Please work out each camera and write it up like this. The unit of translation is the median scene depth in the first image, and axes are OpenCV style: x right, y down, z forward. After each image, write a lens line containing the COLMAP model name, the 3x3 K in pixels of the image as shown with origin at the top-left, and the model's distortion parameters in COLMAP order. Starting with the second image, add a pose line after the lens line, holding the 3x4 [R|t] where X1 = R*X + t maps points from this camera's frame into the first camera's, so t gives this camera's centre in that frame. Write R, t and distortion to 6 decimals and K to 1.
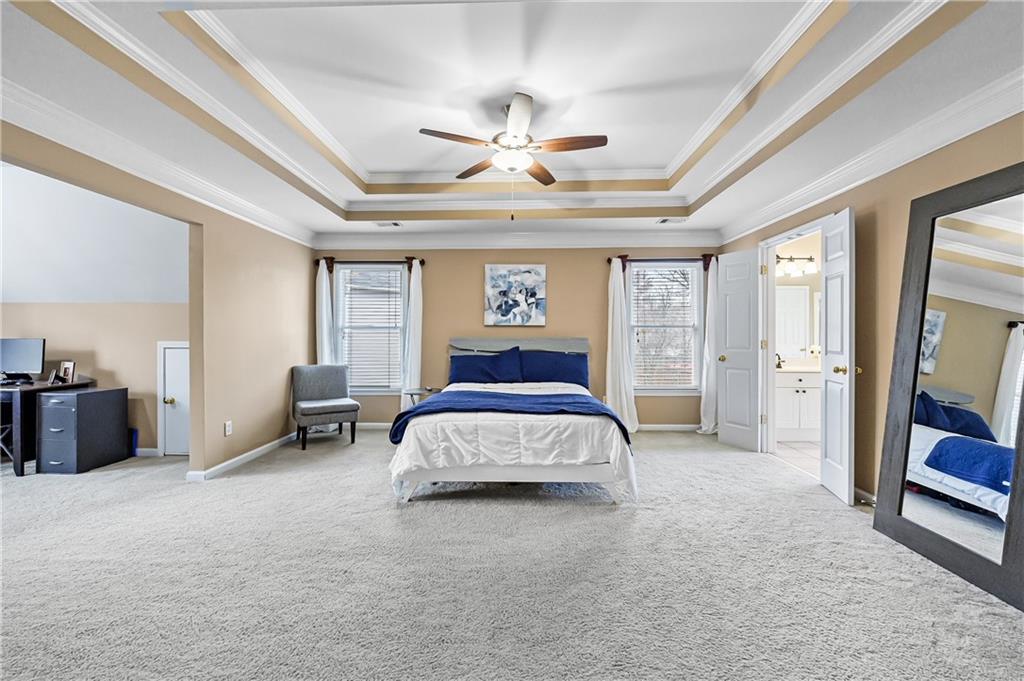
lens RADIAL K [[442.0, 0, 508.7], [0, 442.0, 340.4], [0, 0, 1]] dist [0.002676, -0.000999]
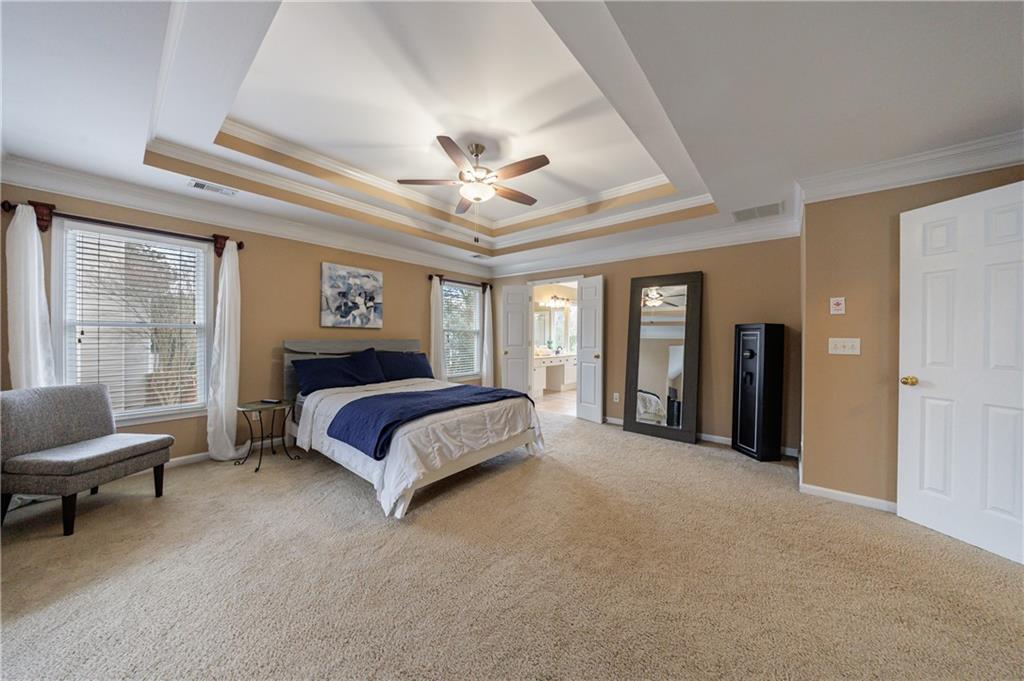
lens RADIAL K [[351.8, 0, 507.6], [0, 351.8, 340.2], [0, 0, 1]] dist [-0.001523, -0.000535]
pose [[0.586514, -0.006370, 0.809914, -0.441162], [-0.000867, 0.999964, 0.008492, -0.011052], [-0.809939, -0.005683, 0.586487, 0.236410]]
